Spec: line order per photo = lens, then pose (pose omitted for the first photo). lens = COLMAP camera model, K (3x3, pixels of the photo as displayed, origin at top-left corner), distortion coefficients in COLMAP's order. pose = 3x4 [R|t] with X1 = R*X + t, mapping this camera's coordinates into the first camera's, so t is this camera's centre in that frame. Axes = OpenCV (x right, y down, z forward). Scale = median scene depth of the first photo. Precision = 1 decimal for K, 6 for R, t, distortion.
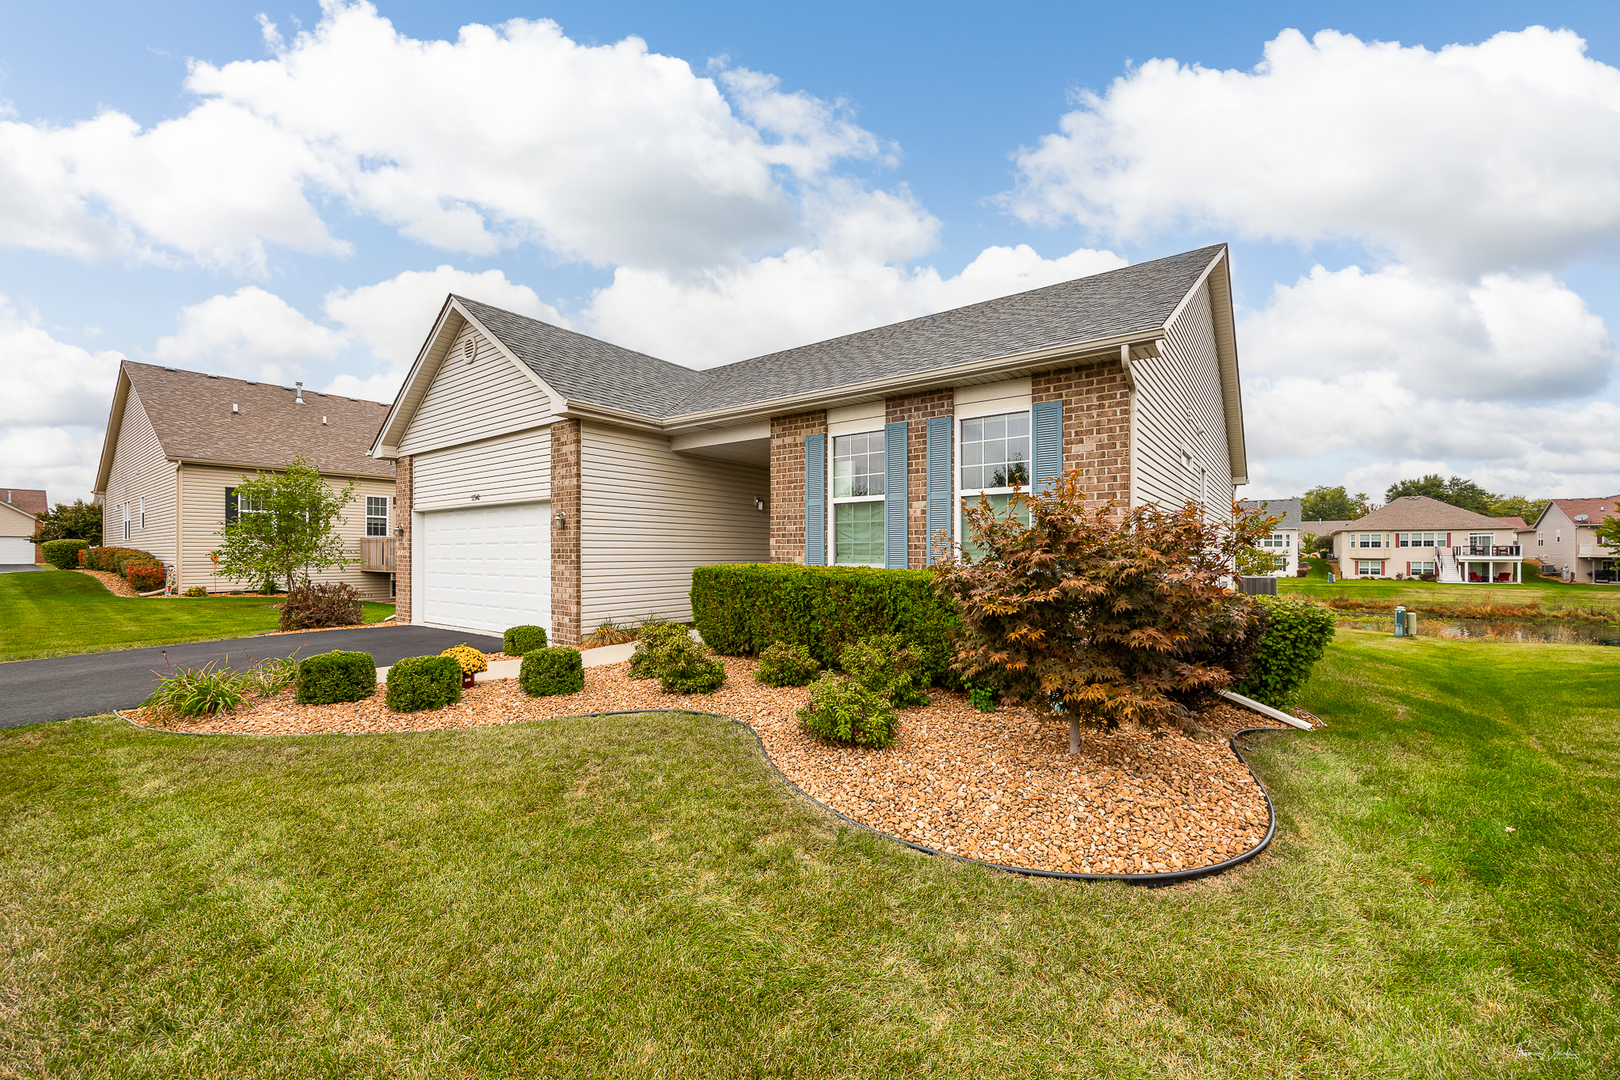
lens RADIAL K [[630.1, 0, 823.7], [0, 630.1, 542.0], [0, 0, 1]] dist [0.002567, 0.000170]
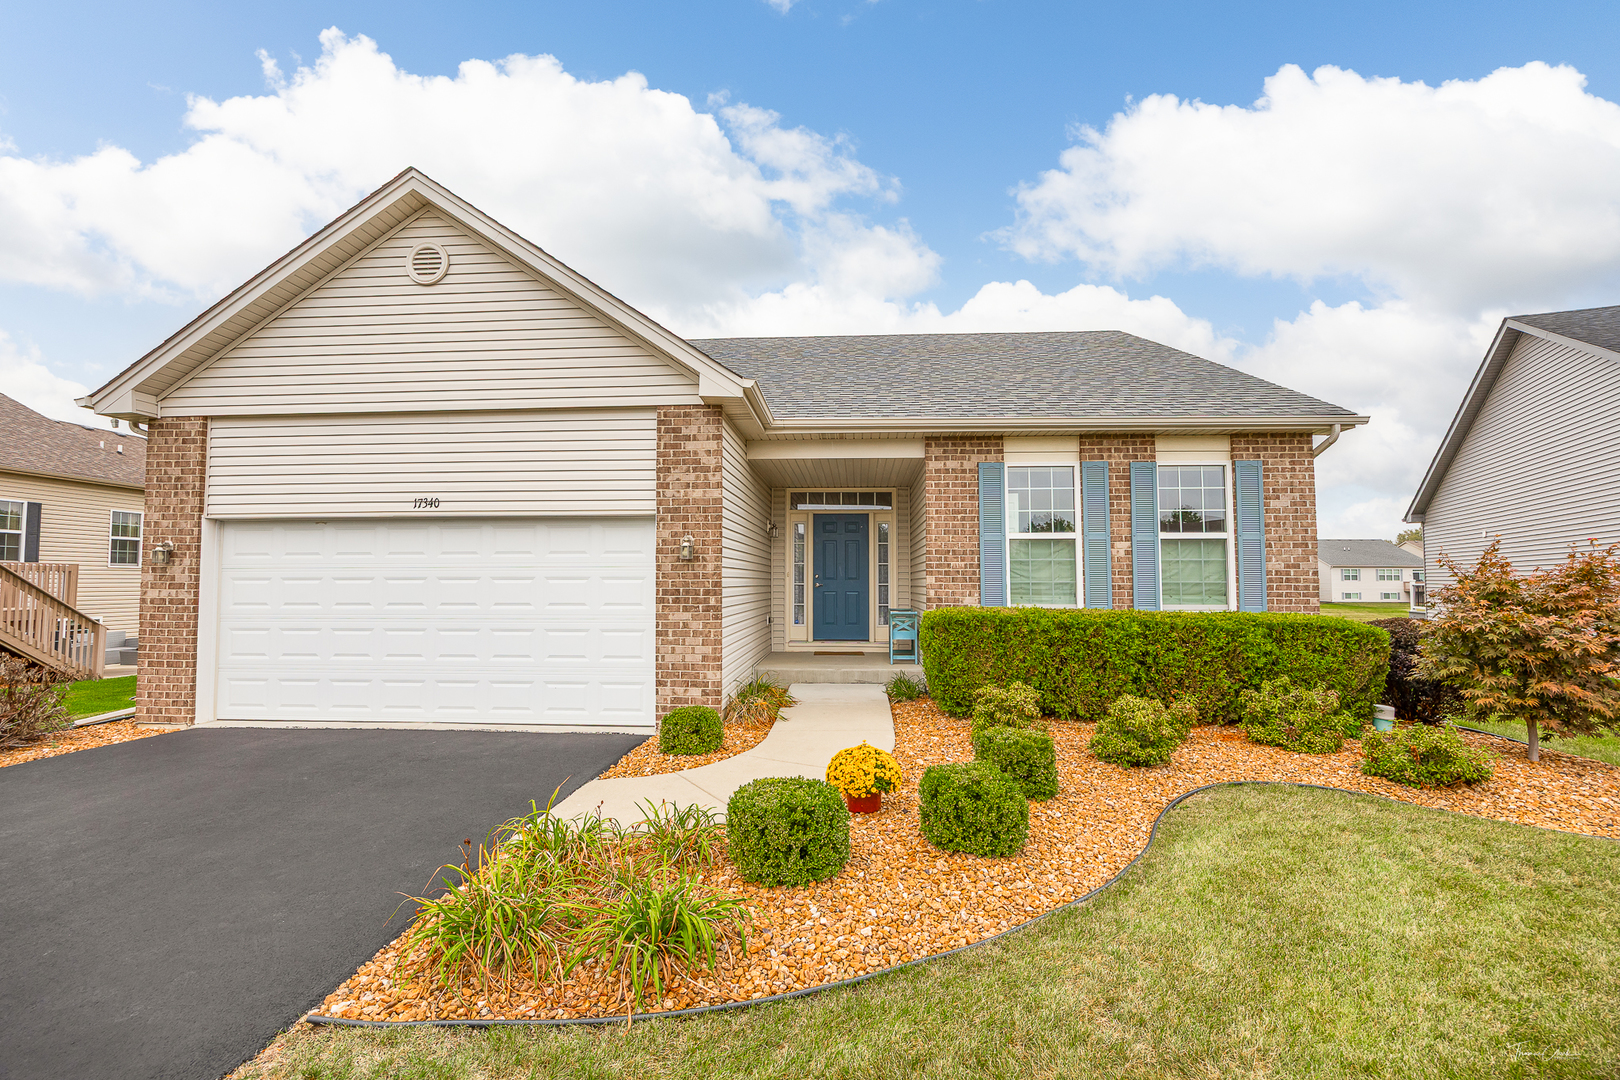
lens RADIAL K [[672.2, 0, 810.0], [0, 672.2, 540.0], [0, 0, 1]] dist [-0.025470, -0.000009]
pose [[0.843230, 0.034418, 0.536450, -0.717751], [-0.011210, 0.998857, -0.046465, -0.010654], [-0.537437, 0.033167, 0.842652, 0.318367]]
